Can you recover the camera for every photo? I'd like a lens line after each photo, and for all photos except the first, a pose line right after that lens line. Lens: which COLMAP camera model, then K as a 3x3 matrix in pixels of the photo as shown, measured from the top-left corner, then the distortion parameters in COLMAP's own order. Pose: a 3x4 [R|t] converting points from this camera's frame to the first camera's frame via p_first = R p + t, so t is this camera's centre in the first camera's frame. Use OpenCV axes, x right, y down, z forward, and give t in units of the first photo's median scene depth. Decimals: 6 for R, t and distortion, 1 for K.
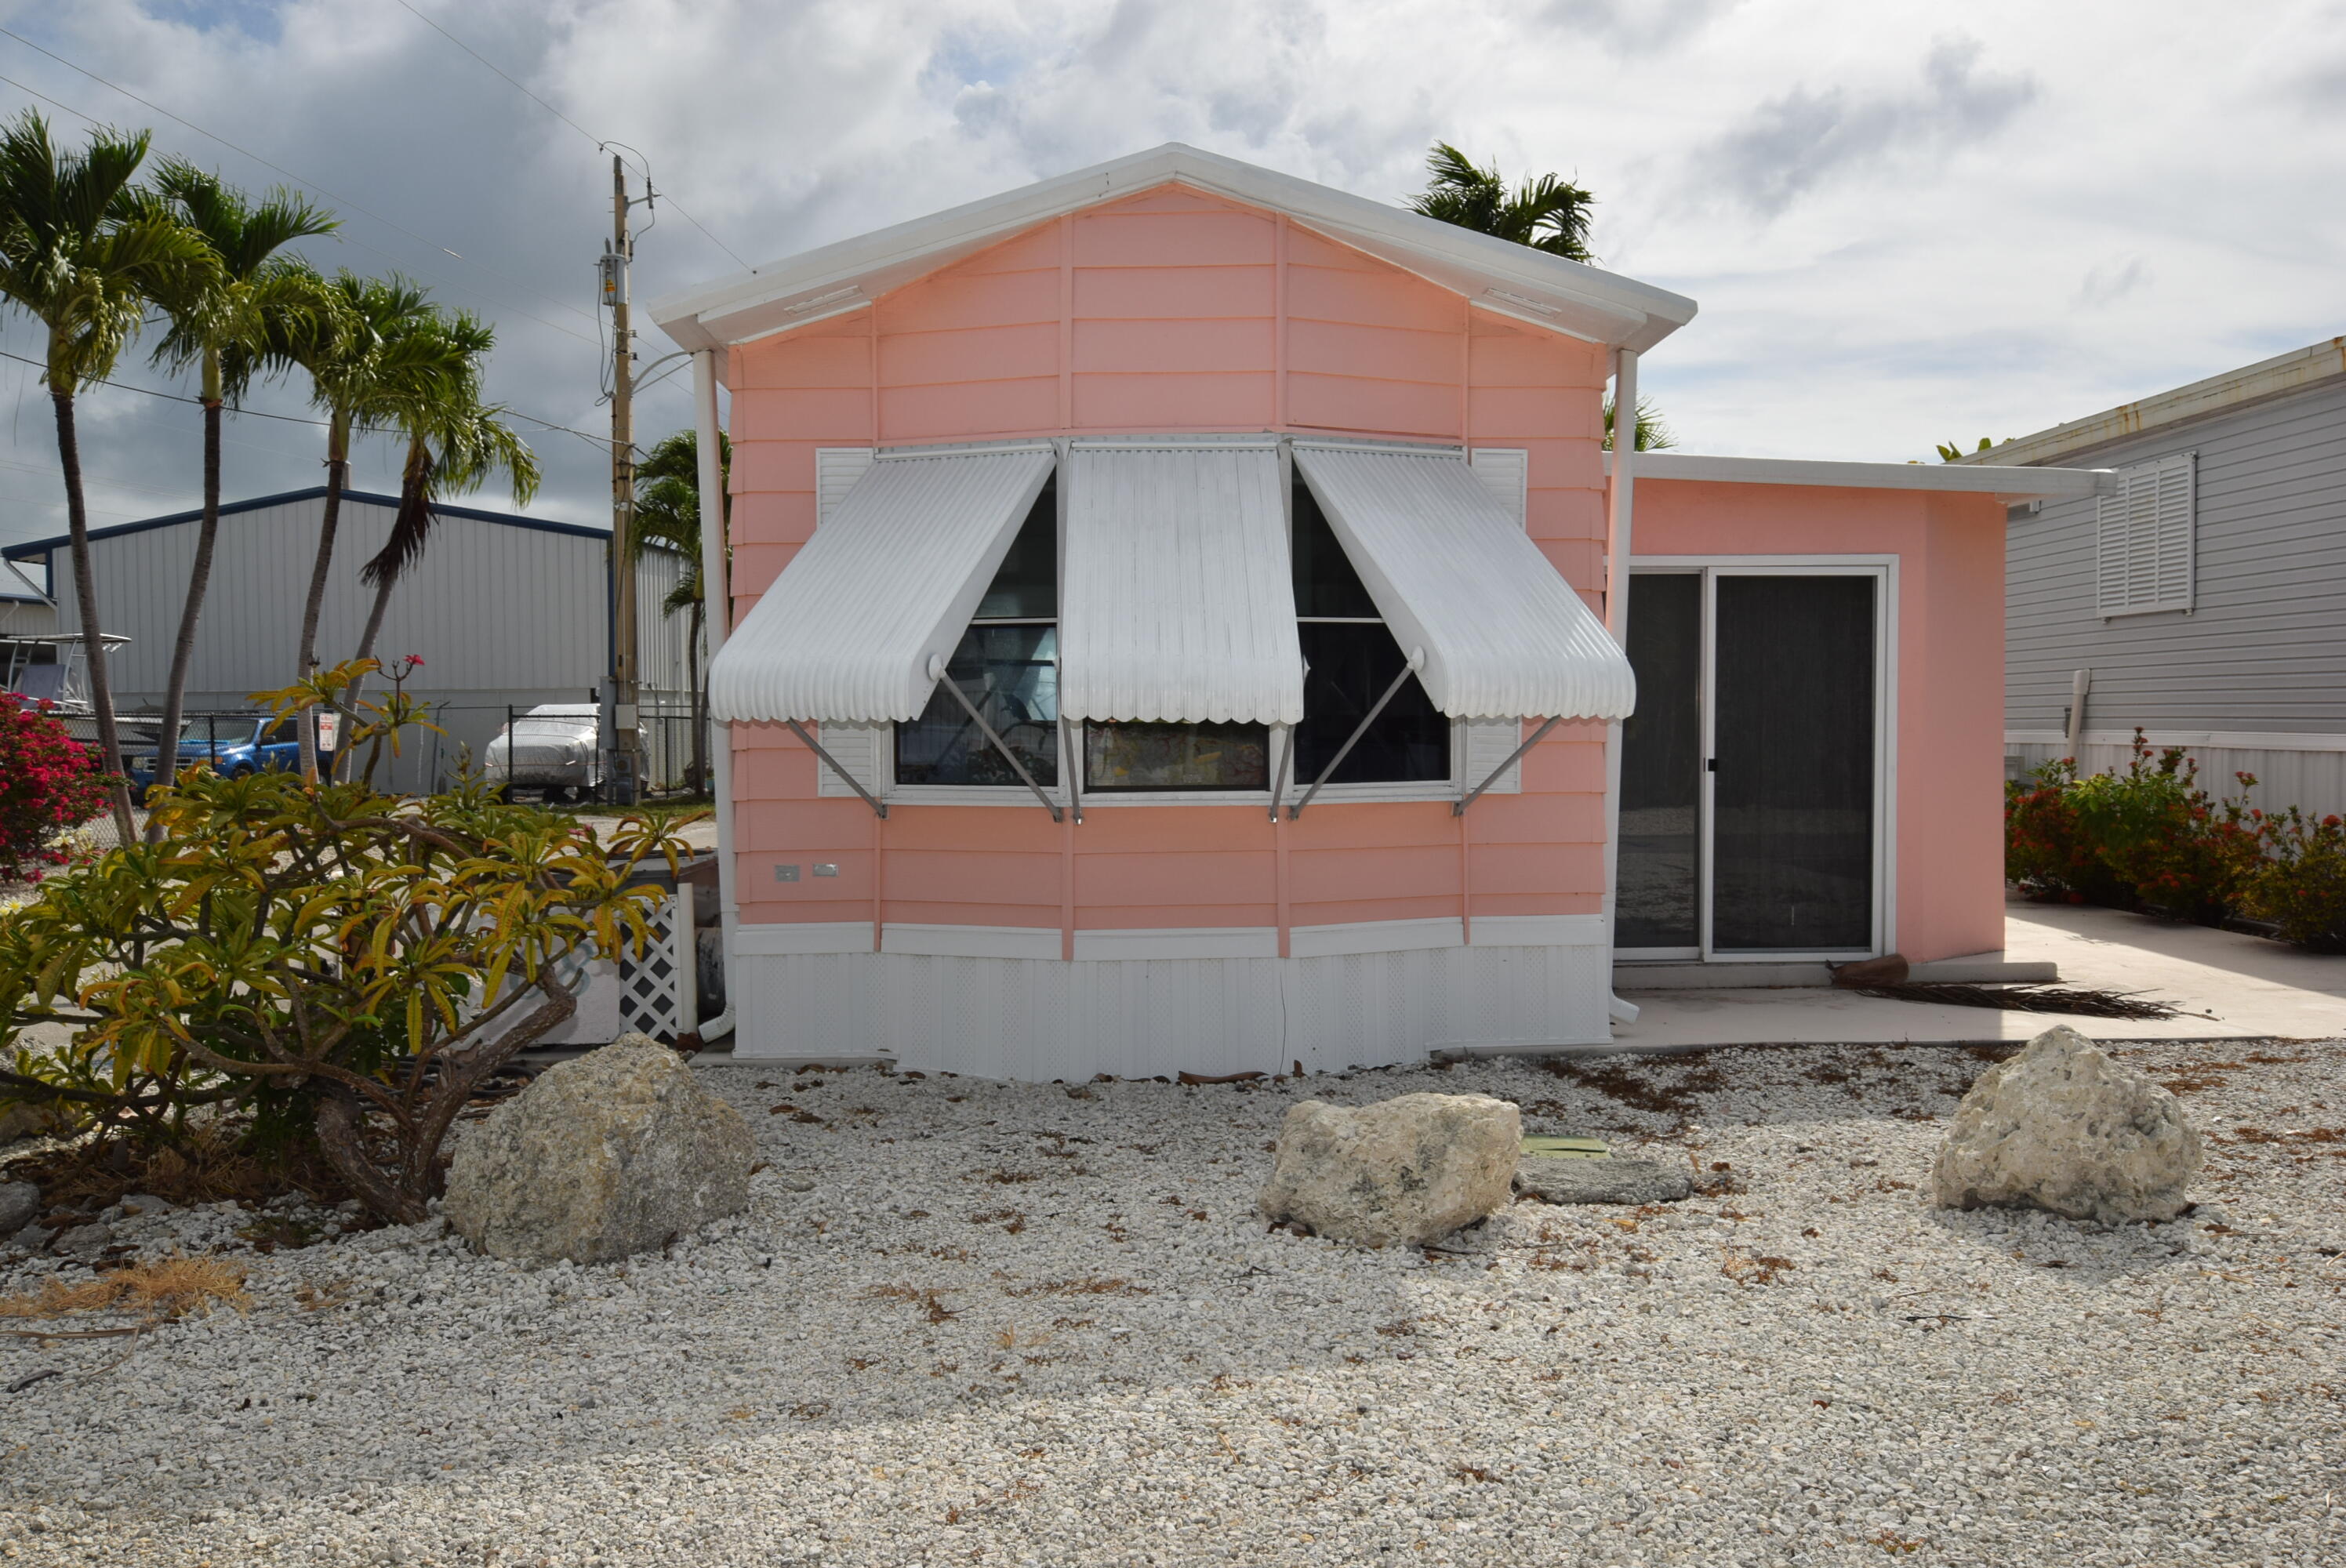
lens RADIAL K [[1890.9, 0, 1181.4], [0, 1890.9, 777.5], [0, 0, 1]] dist [-0.005962, 0.015502]
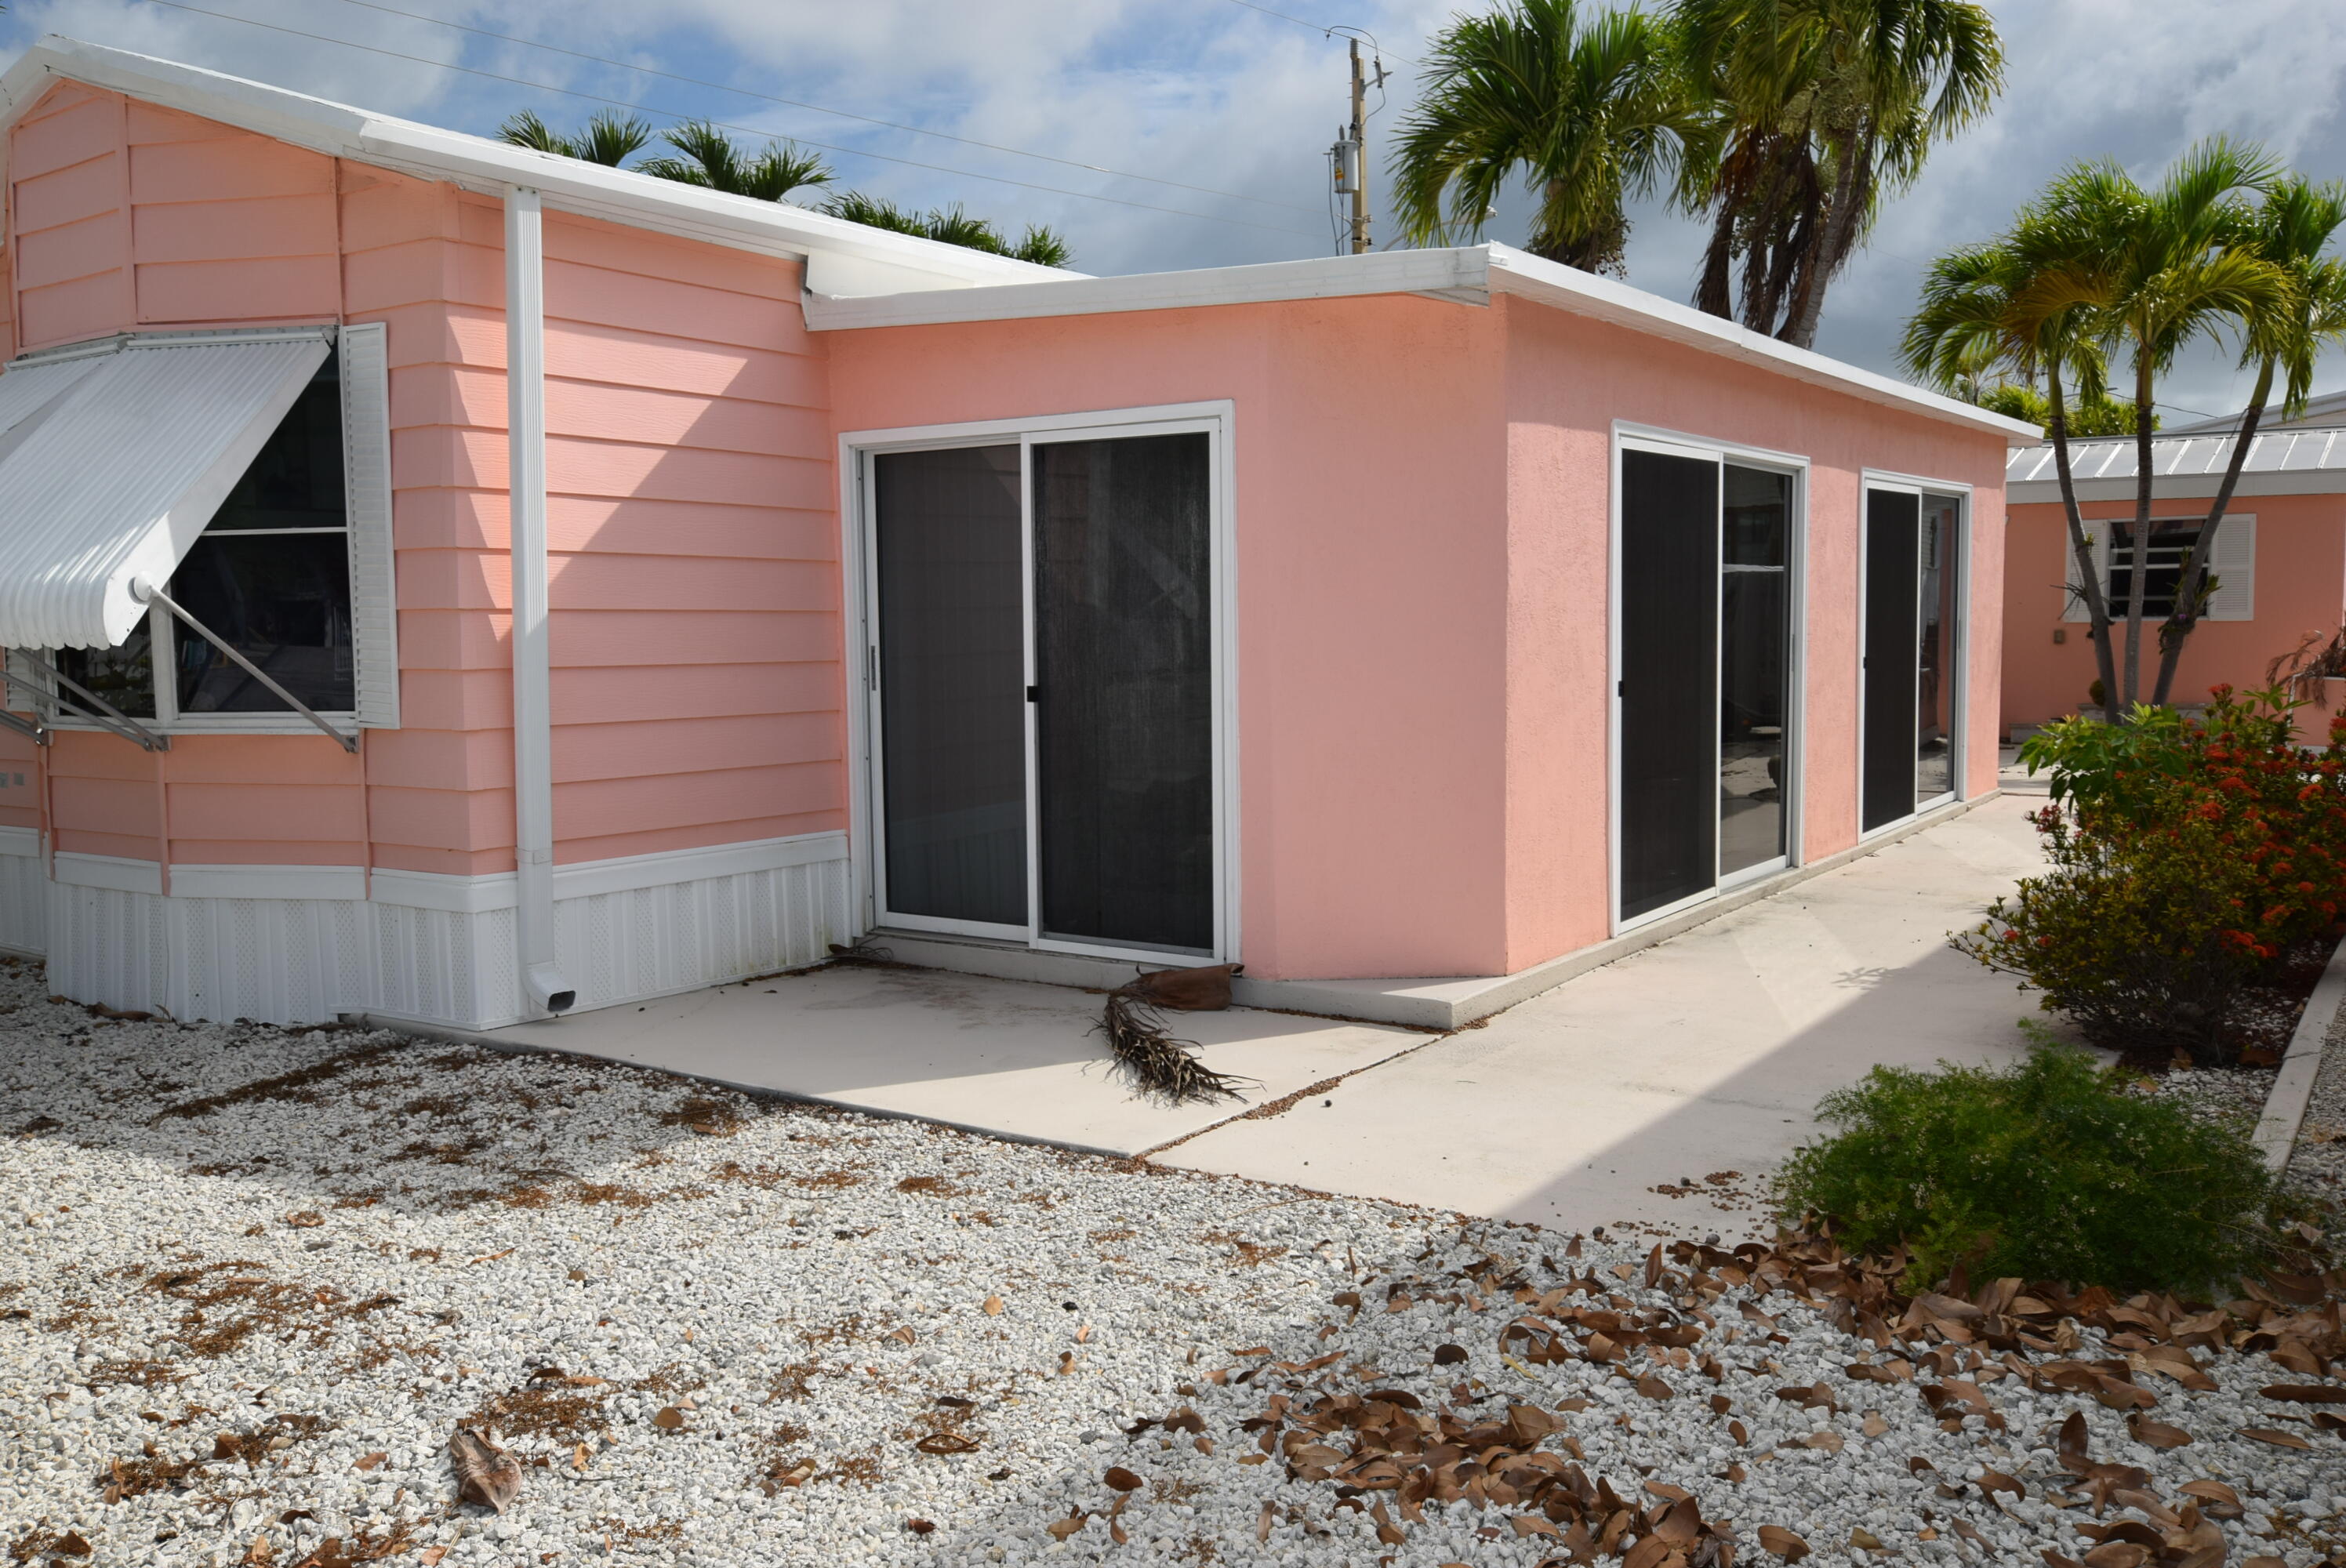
lens RADIAL K [[1890.9, 0, 1176.2], [0, 1890.9, 784.0], [0, 0, 1]] dist [-0.005962, 0.015502]
pose [[0.807033, 0.050641, -0.588331, 0.782867], [-0.010738, 0.997410, 0.071123, -0.025496], [0.590409, -0.051081, 0.805486, 0.416455]]
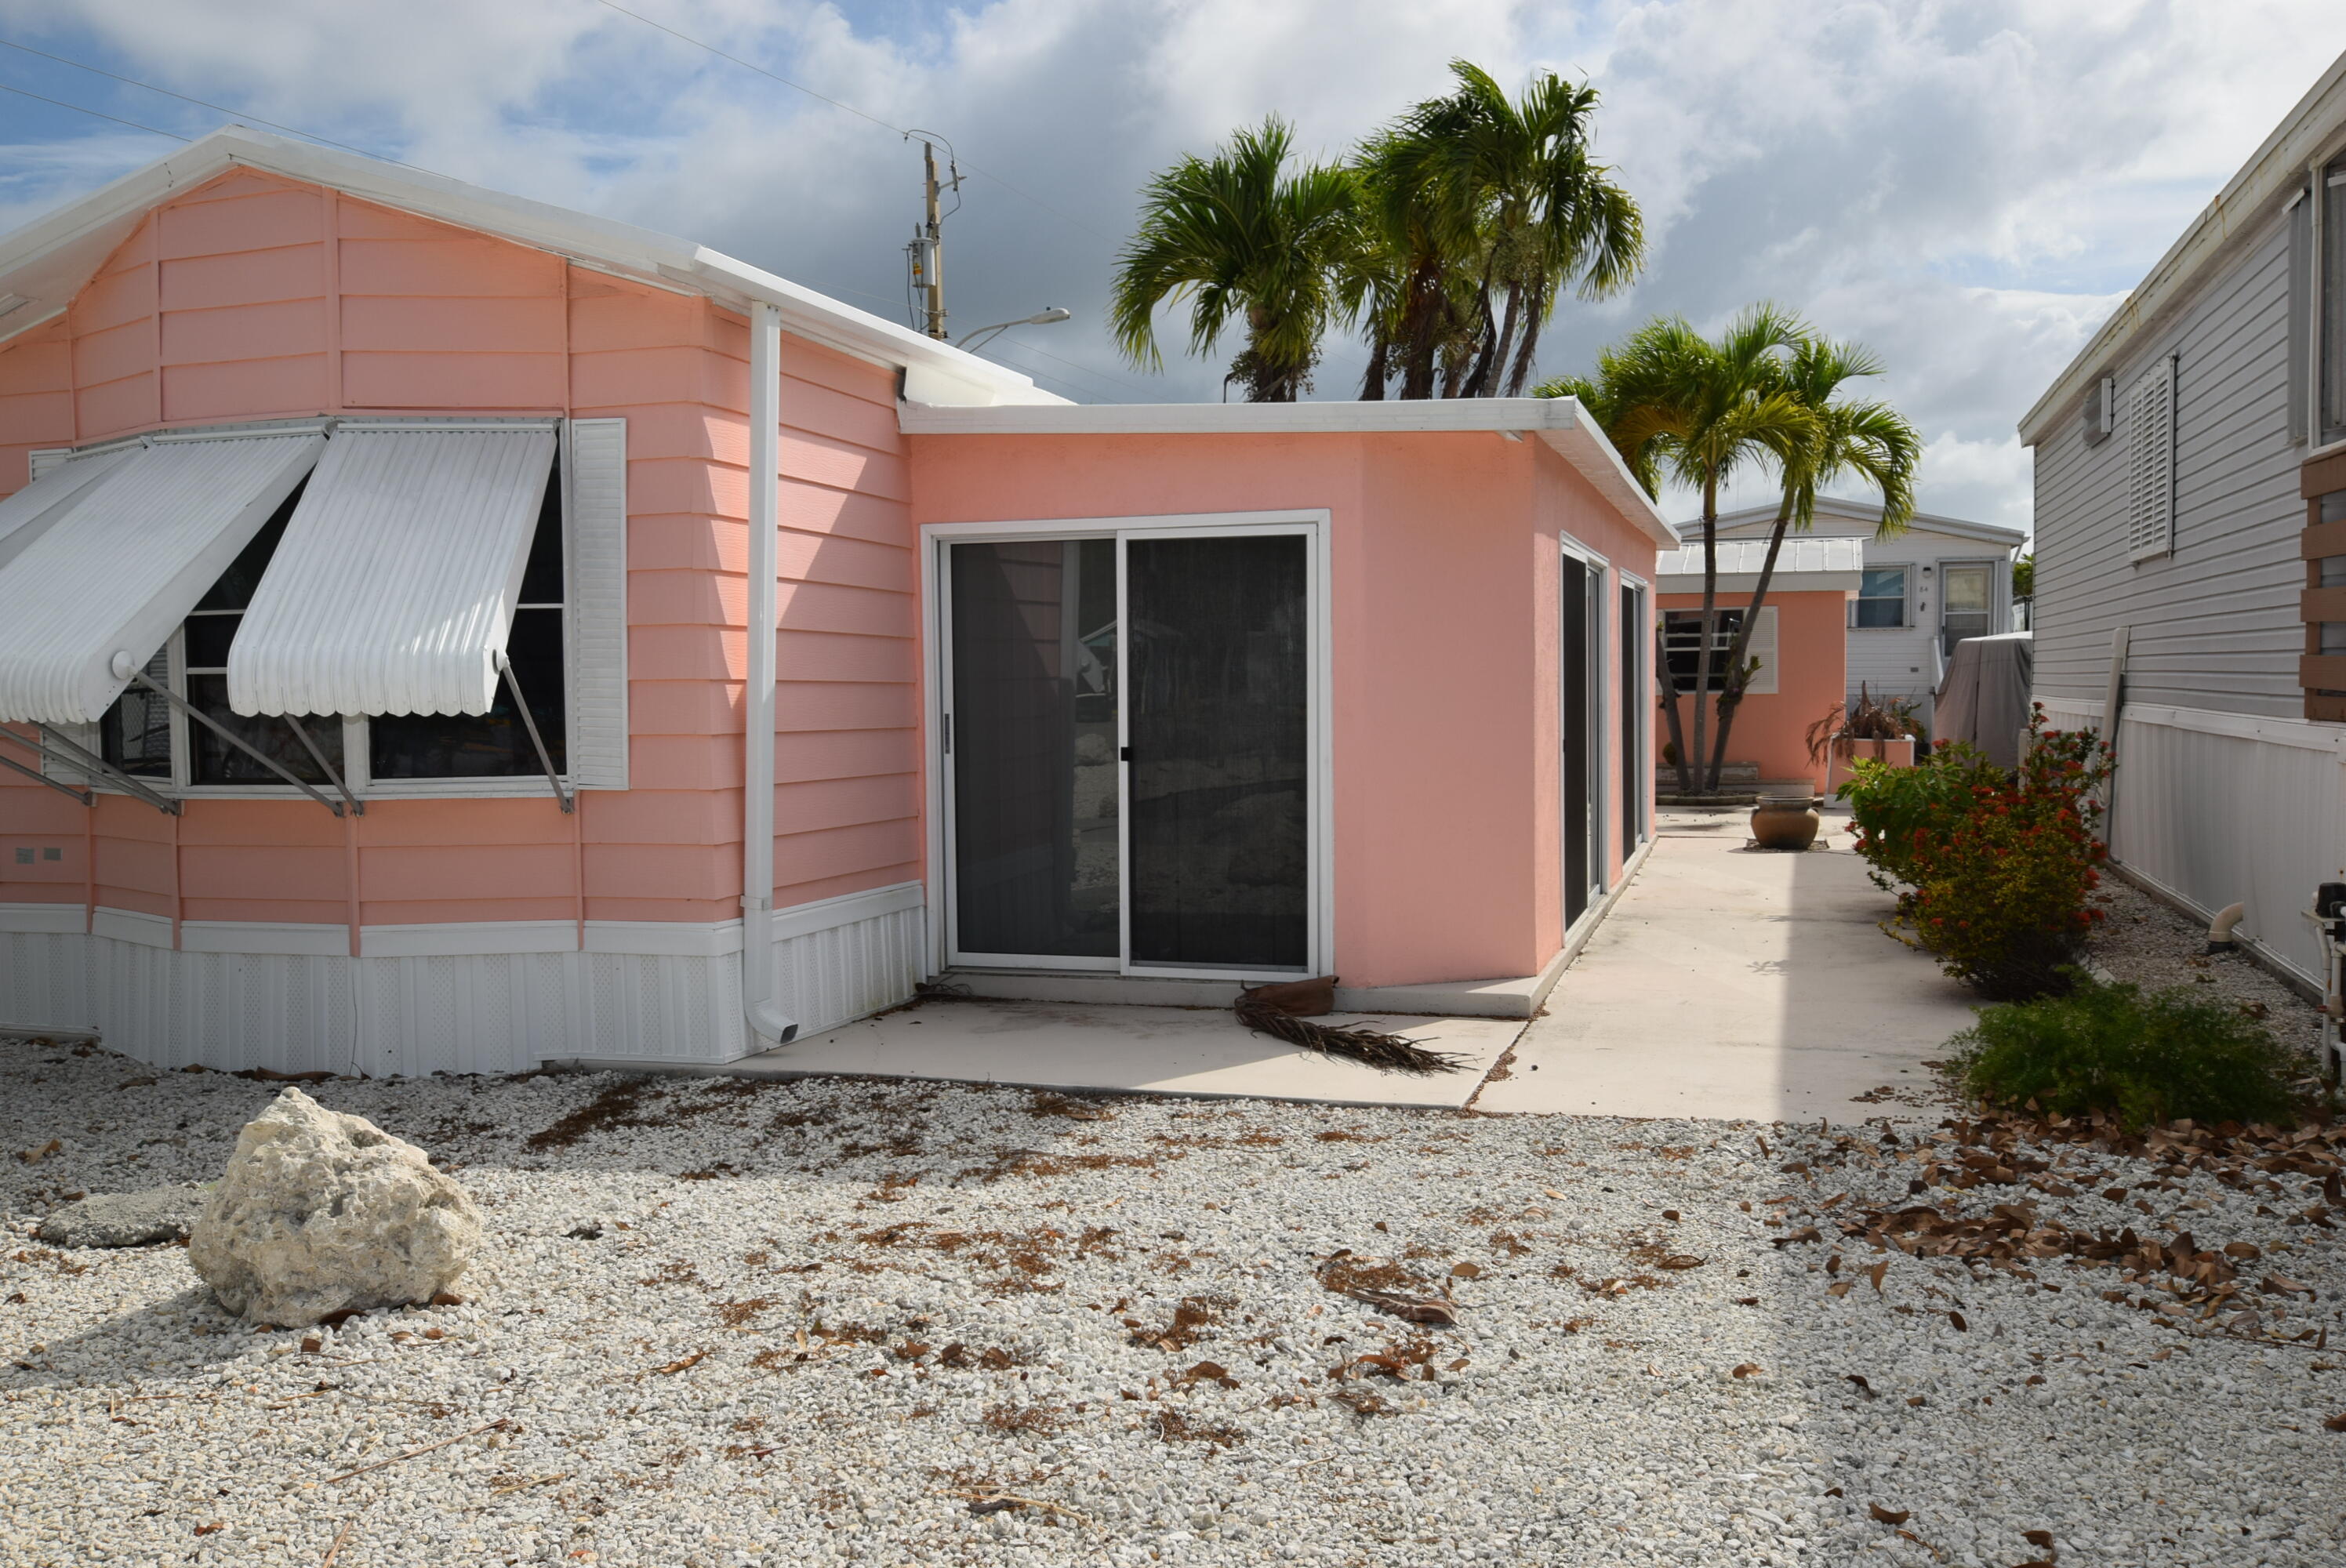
lens RADIAL K [[1890.9, 0, 1171.0], [0, 1890.9, 778.9], [0, 0, 1]] dist [-0.005962, 0.015502]
pose [[0.944581, 0.013239, -0.328013, 0.593779], [-0.005052, 0.999654, 0.025798, -0.018126], [0.328241, -0.022712, 0.944321, 0.169543]]
